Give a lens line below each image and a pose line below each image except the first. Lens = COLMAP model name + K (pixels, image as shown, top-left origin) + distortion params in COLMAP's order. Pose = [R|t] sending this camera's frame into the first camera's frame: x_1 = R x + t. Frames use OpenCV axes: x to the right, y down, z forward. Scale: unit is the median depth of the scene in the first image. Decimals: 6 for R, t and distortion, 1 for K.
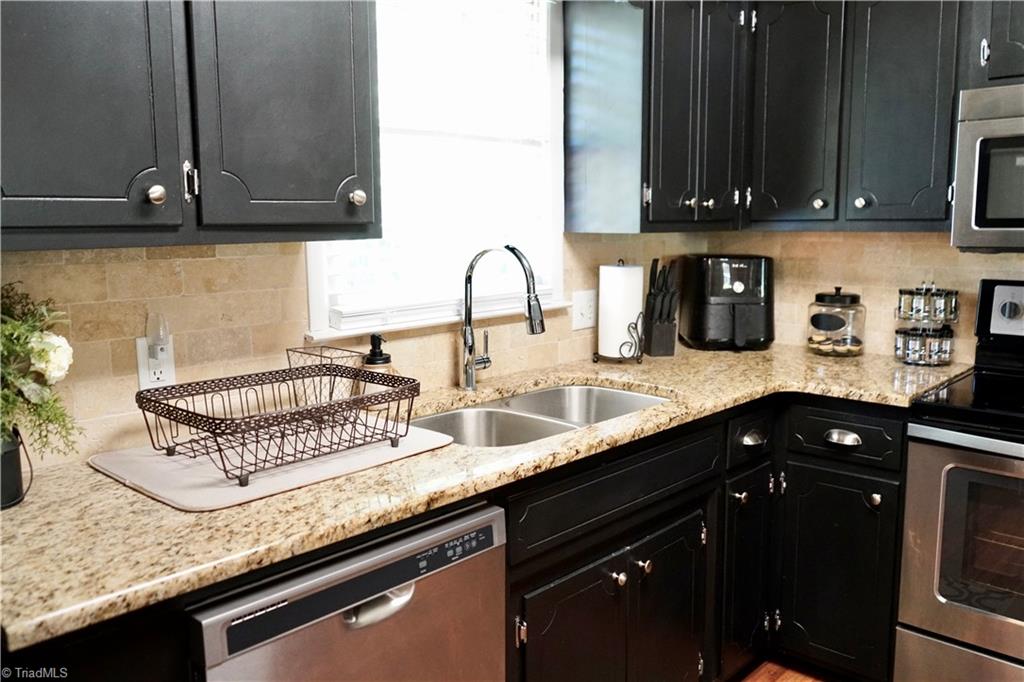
lens RADIAL K [[835.4, 0, 513.0], [0, 835.4, 340.3], [0, 0, 1]] dist [-0.015718, 0.020722]
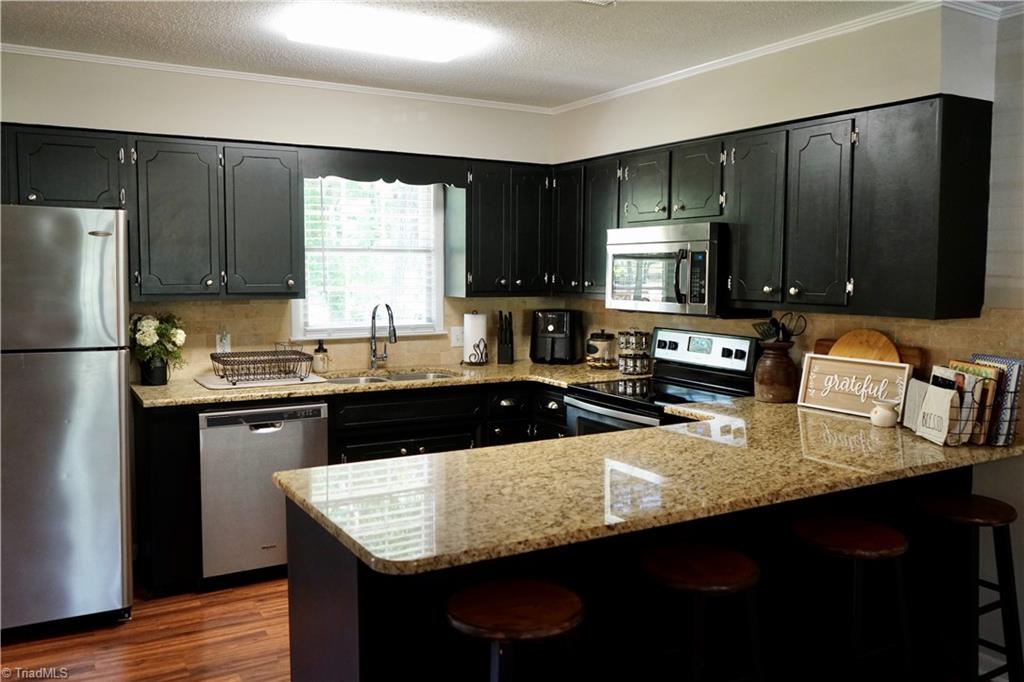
lens RADIAL K [[835.4, 0, 505.0], [0, 835.4, 342.0], [0, 0, 1]] dist [-0.015718, 0.020722]
pose [[0.955956, 0.039639, -0.290821, 0.845946], [-0.055712, 0.997331, -0.047193, 0.067617], [0.288174, 0.061317, 0.955613, -0.891363]]
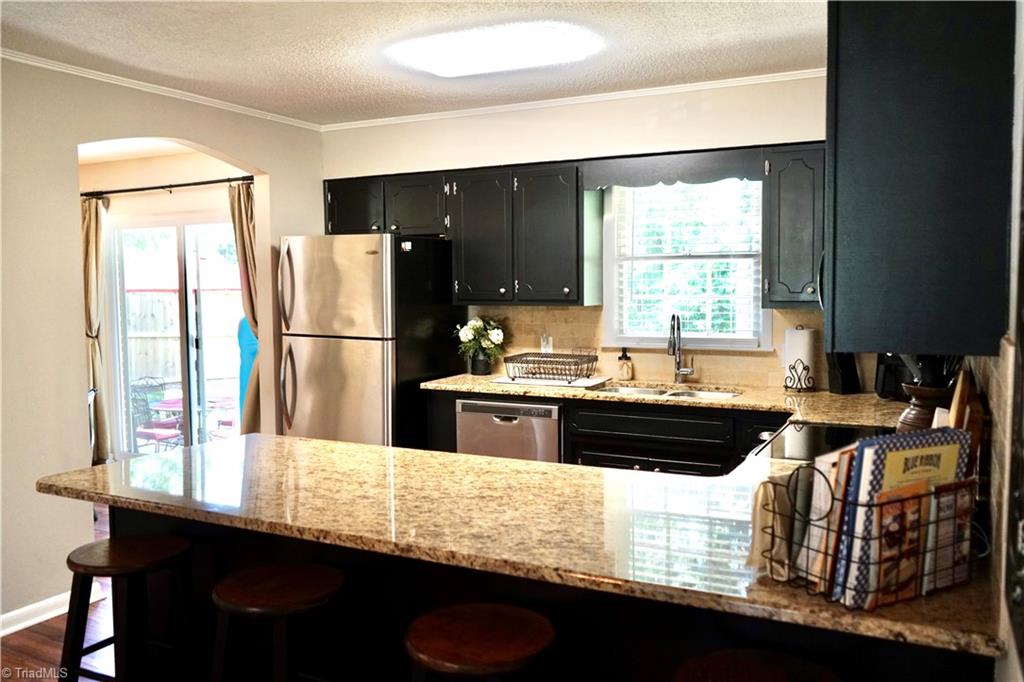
lens RADIAL K [[835.4, 0, 507.1], [0, 835.4, 340.8], [0, 0, 1]] dist [-0.015718, 0.020722]
pose [[0.269051, 0.074634, -0.960230, 1.690465], [-0.135148, 0.990054, 0.039085, -0.062058], [0.953597, 0.119257, 0.276462, 0.046873]]
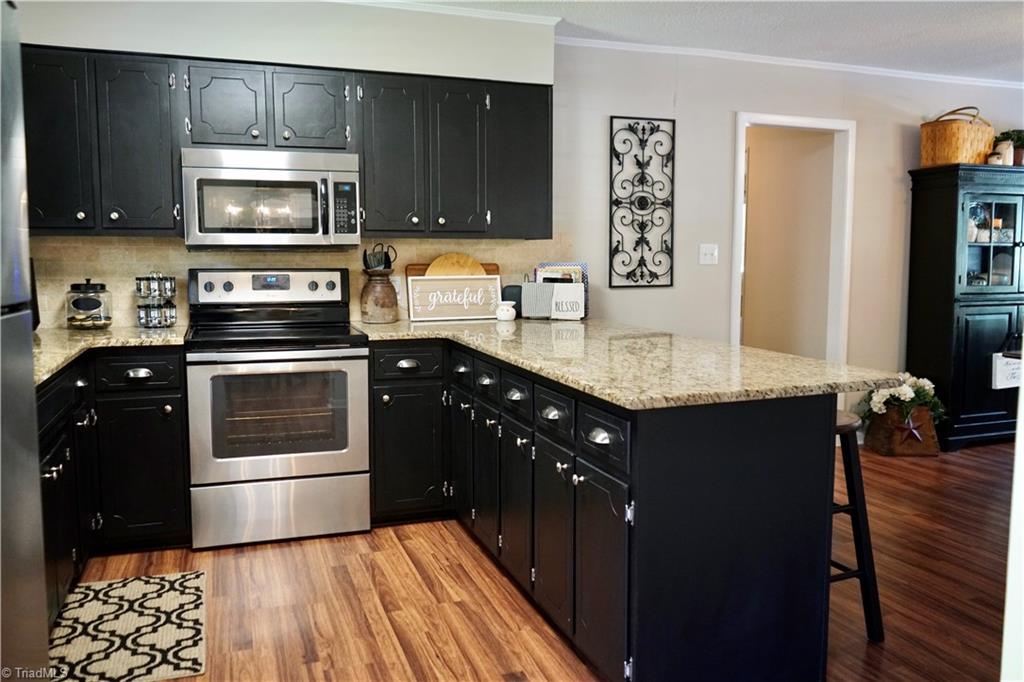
lens RADIAL K [[835.4, 0, 518.9], [0, 835.4, 337.0], [0, 0, 1]] dist [-0.015718, 0.020722]
pose [[0.452788, -0.079589, 0.888059, -0.600817], [0.123601, 0.991994, 0.025884, 0.097485], [-0.883010, 0.098046, 0.459000, -0.273094]]
